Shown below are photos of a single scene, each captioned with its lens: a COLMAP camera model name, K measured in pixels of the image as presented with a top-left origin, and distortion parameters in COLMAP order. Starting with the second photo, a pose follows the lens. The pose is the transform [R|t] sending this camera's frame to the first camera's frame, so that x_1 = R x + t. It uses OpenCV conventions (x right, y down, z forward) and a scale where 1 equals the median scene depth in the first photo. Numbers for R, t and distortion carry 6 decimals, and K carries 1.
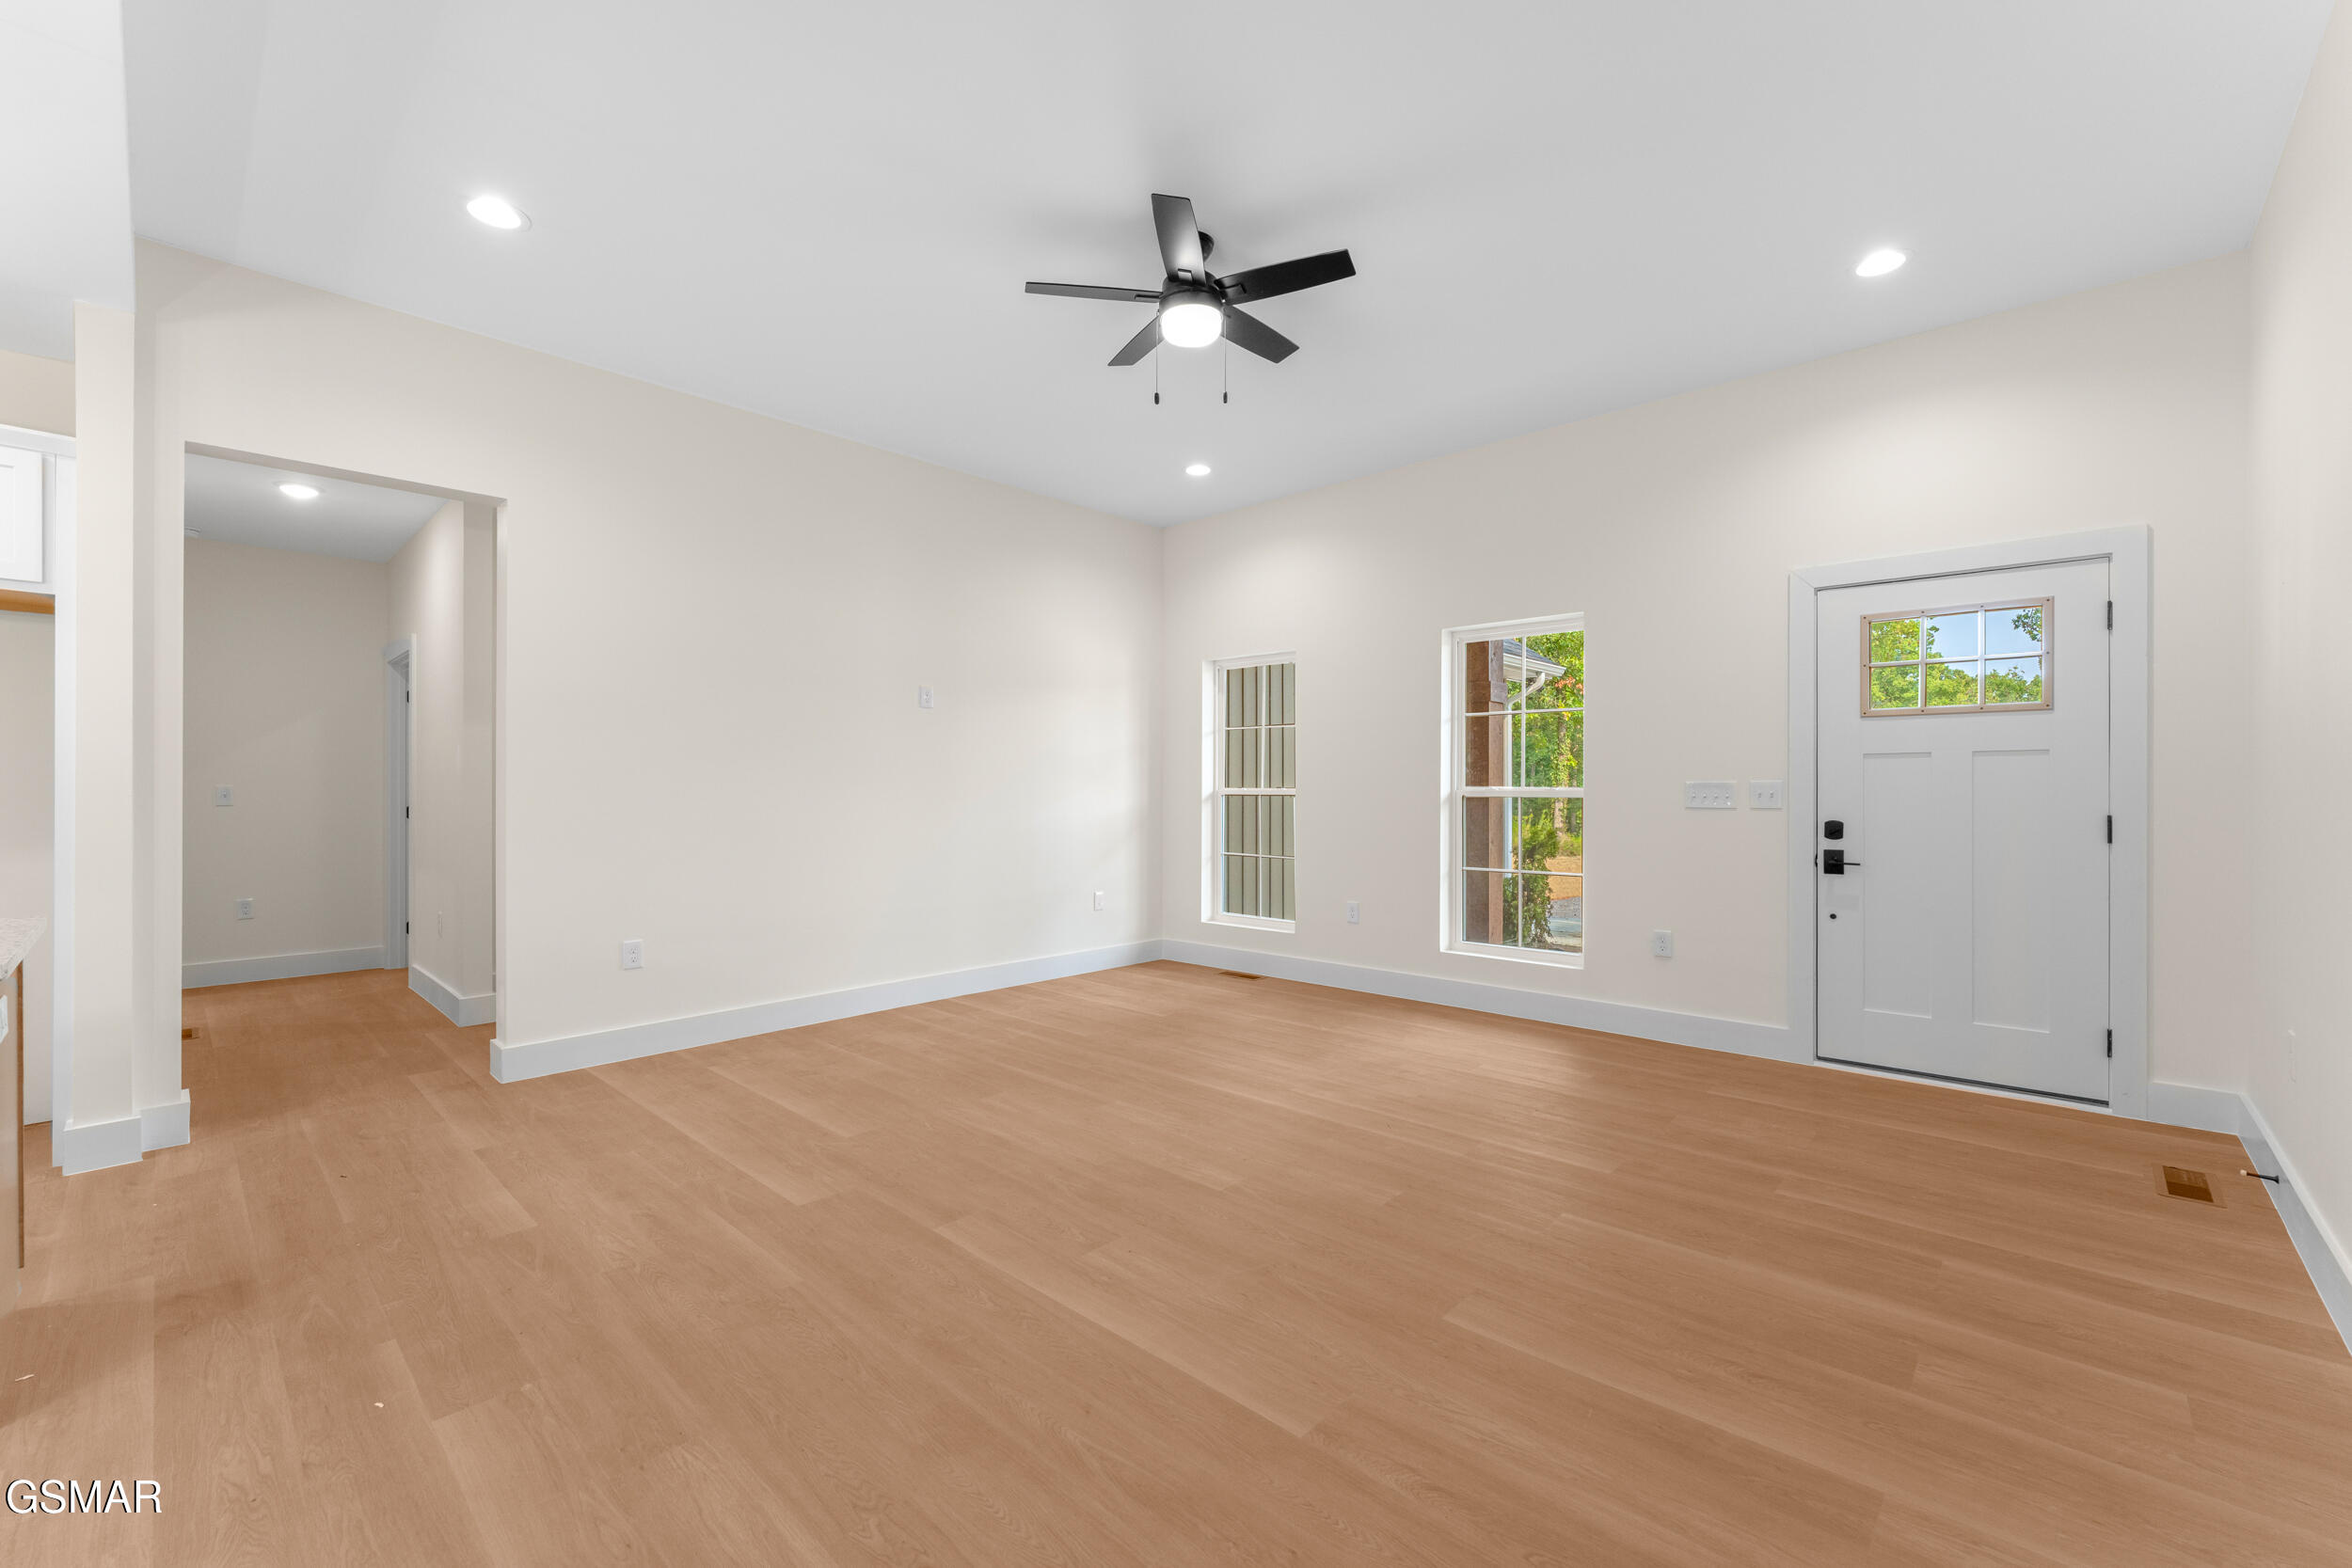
lens RADIAL K [[958.1, 0, 1174.1], [0, 958.1, 789.3], [0, 0, 1]] dist [-0.001474, -0.000079]
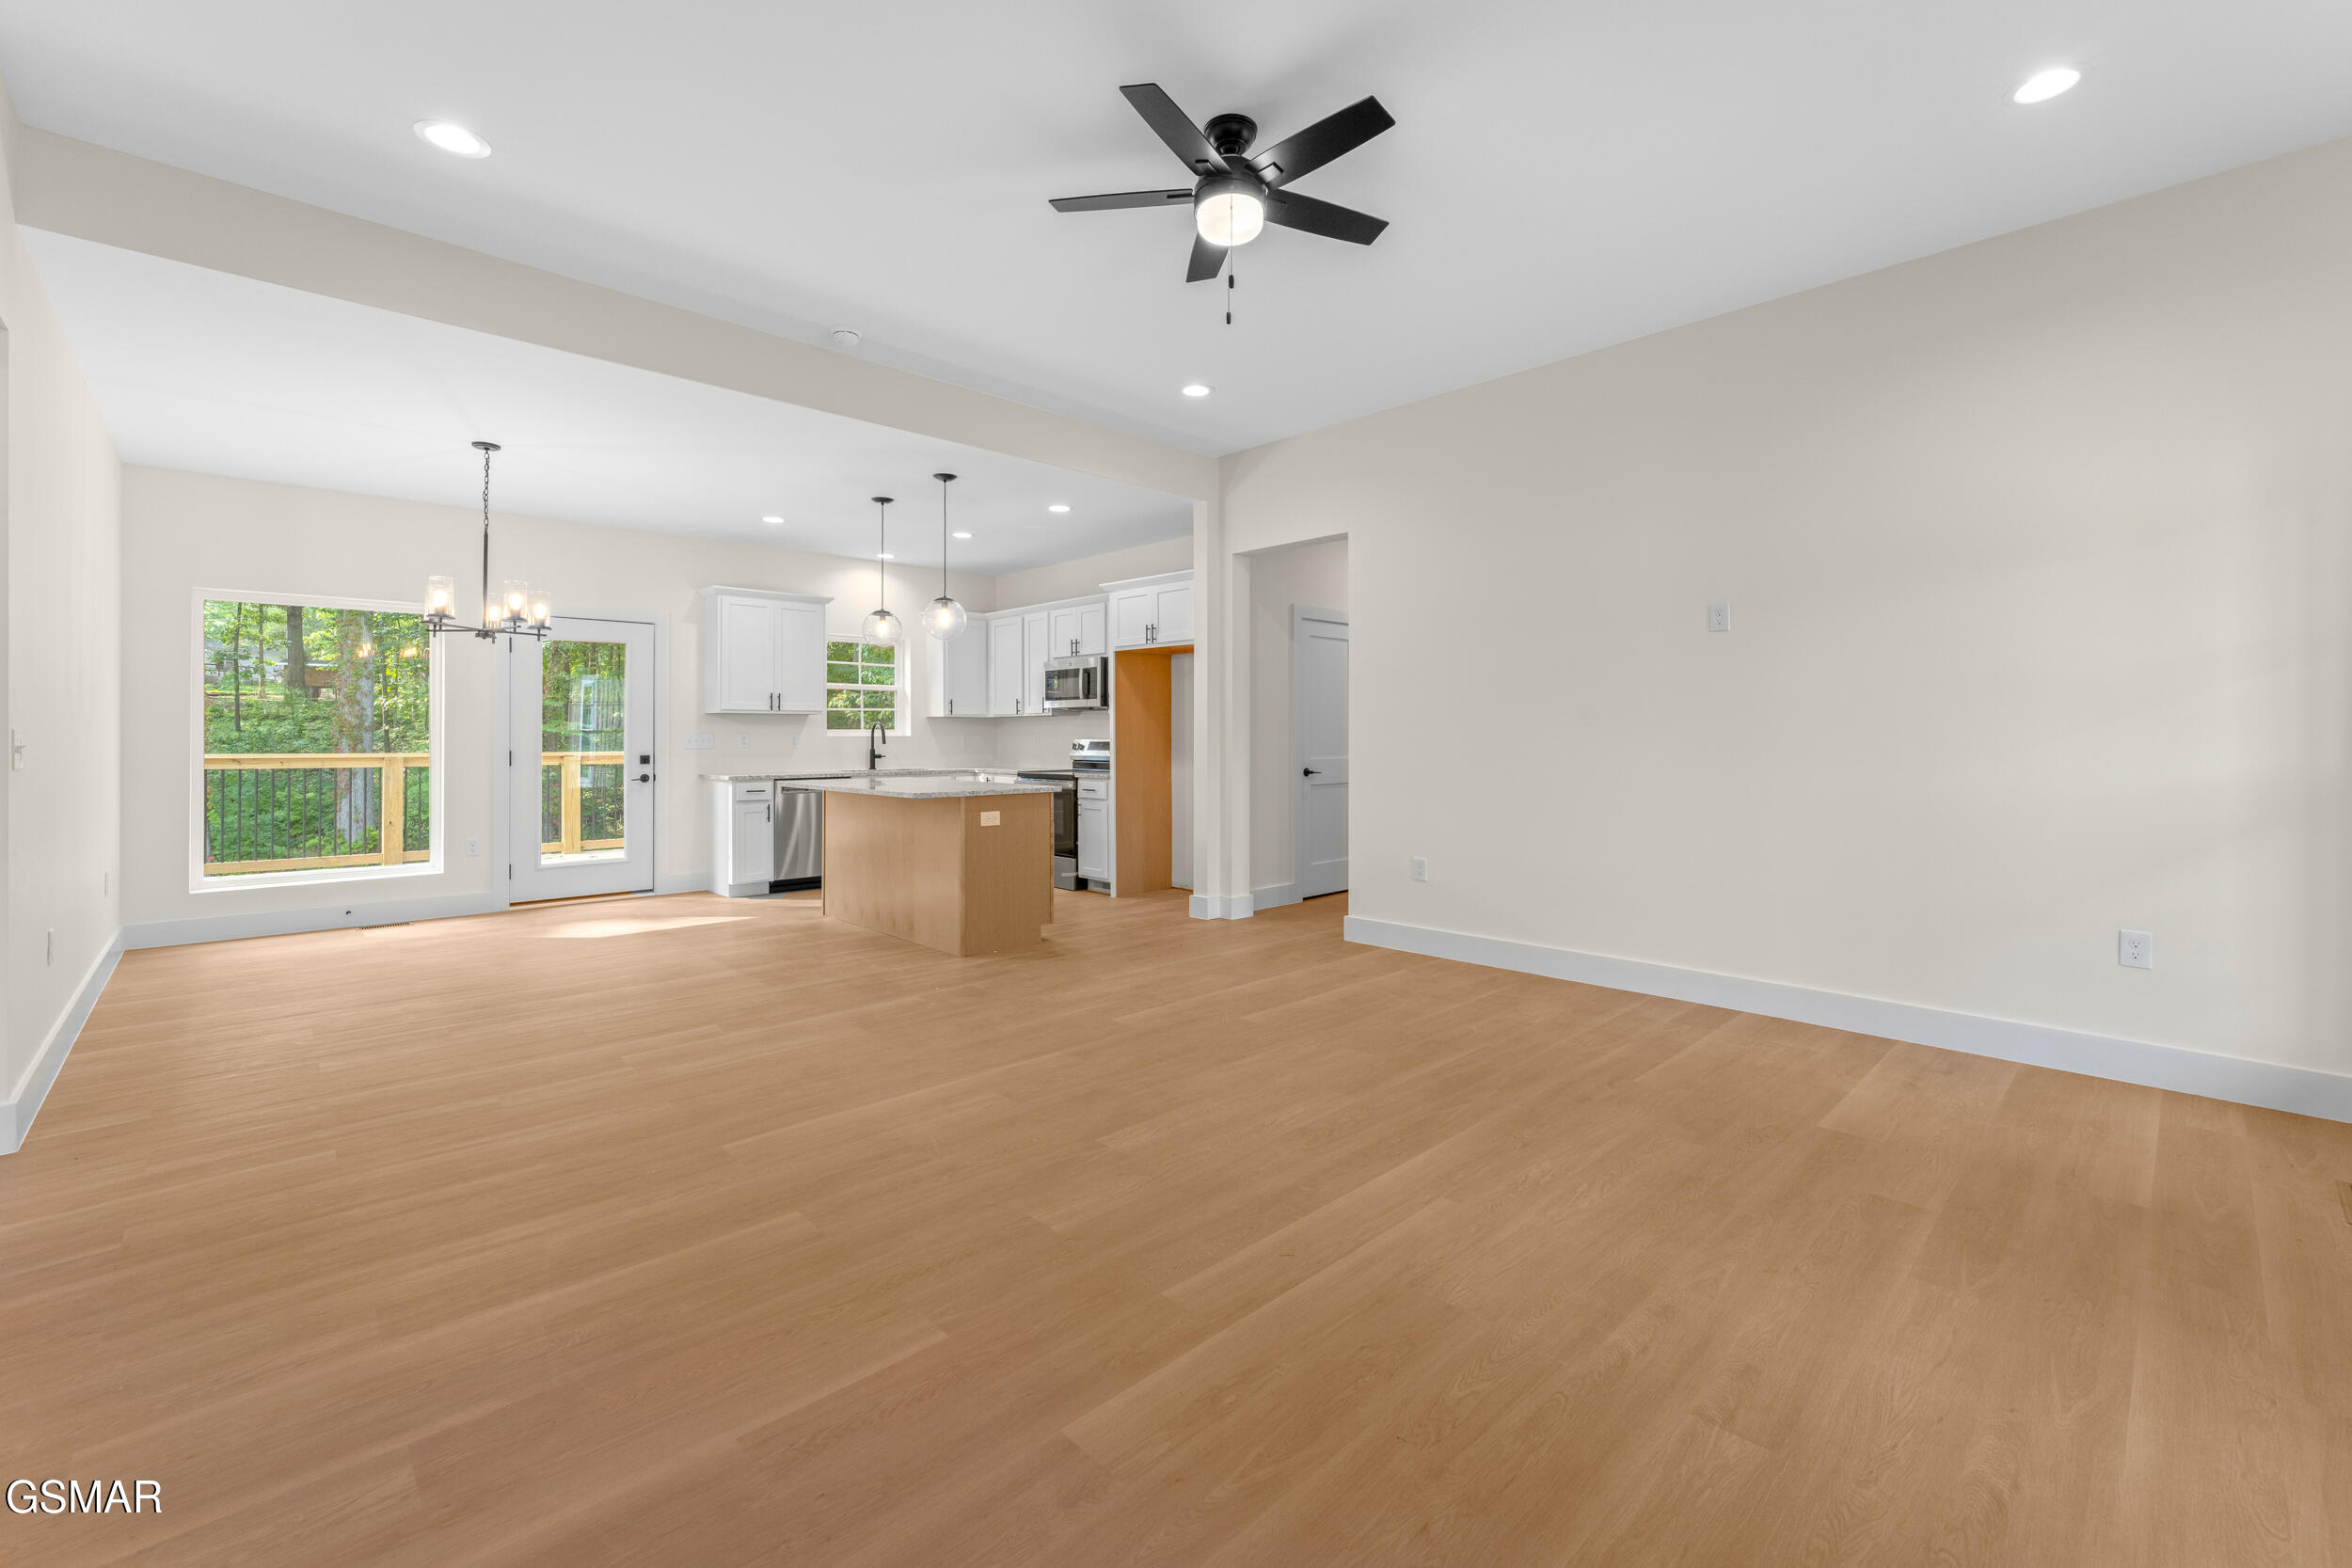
lens RADIAL K [[970.4, 0, 1185.0], [0, 970.4, 729.8], [0, 0, 1]] dist [0.000450, 0.000126]
pose [[-0.045906, -0.003597, -0.998939, 0.777173], [0.002052, 0.999991, -0.003695, -0.003197], [0.998944, -0.002220, -0.045898, 0.840562]]
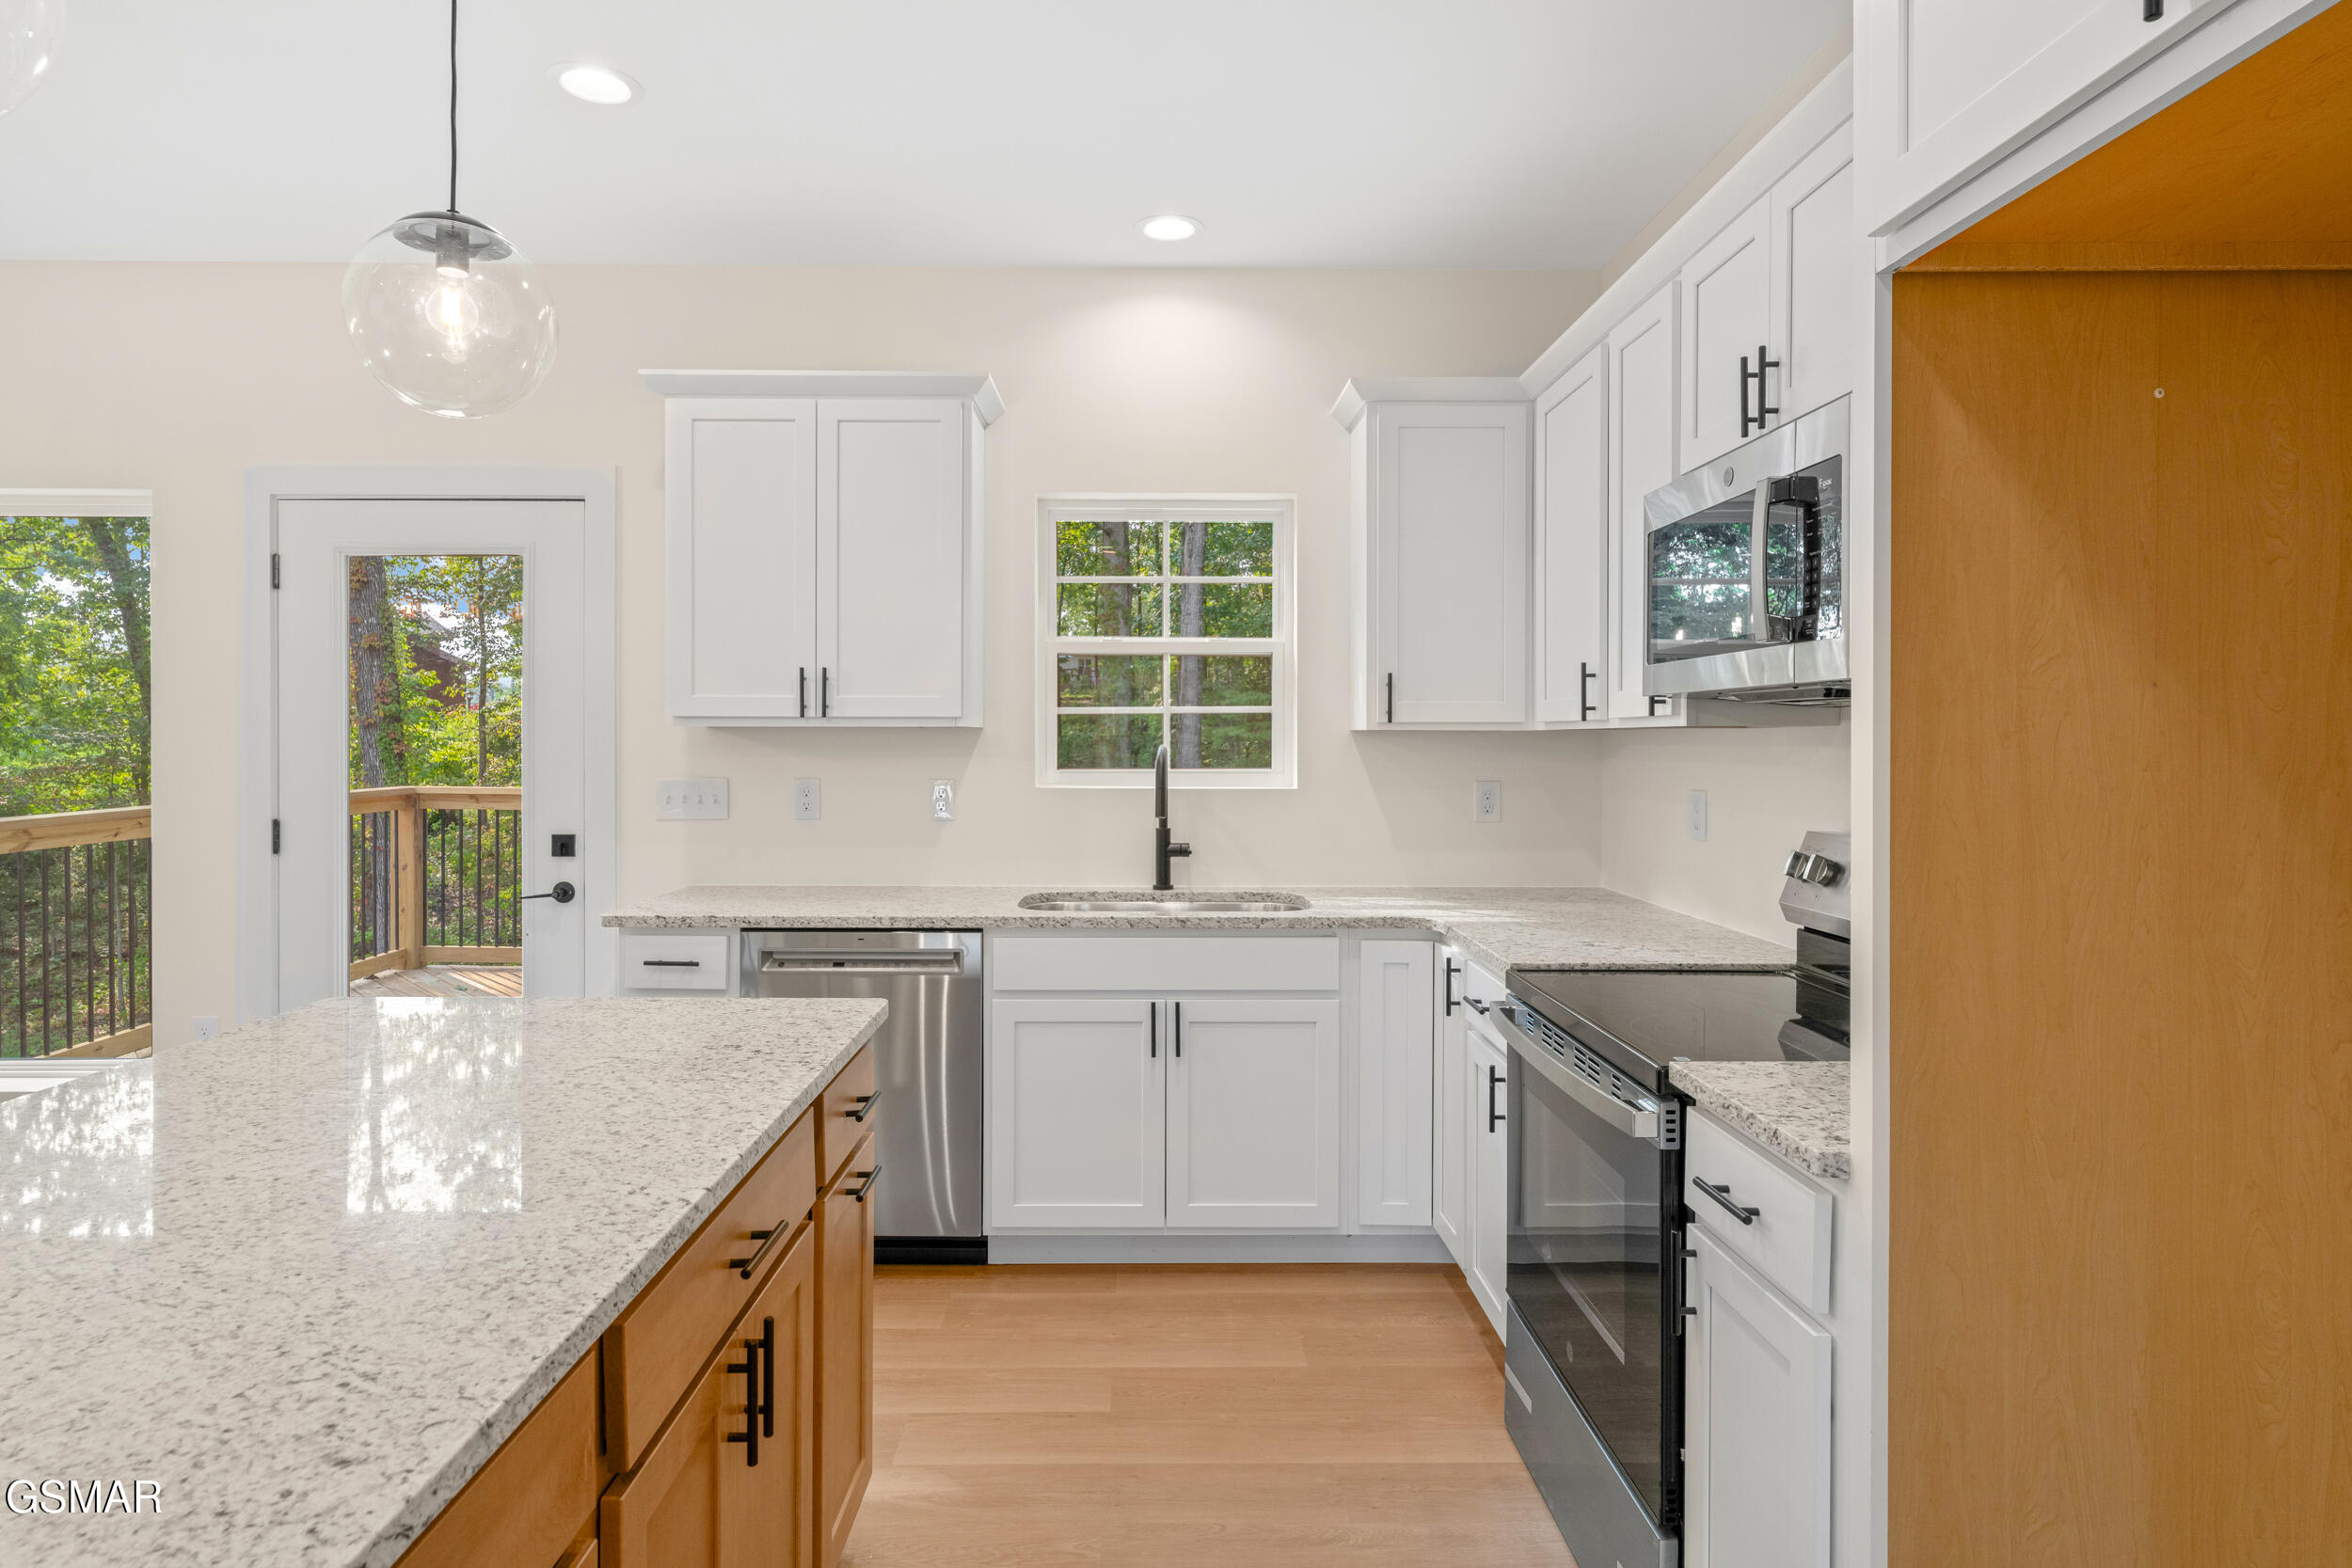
lens RADIAL K [[1270.2, 0, 1166.7], [0, 1270.2, 748.9], [0, 0, 1]] dist [-0.002195, -0.000093]
pose [[-0.722863, 0.004683, -0.690976, -0.713926], [-0.001212, 0.999967, 0.008045, -0.037183], [0.690991, 0.006653, -0.722833, 0.733364]]
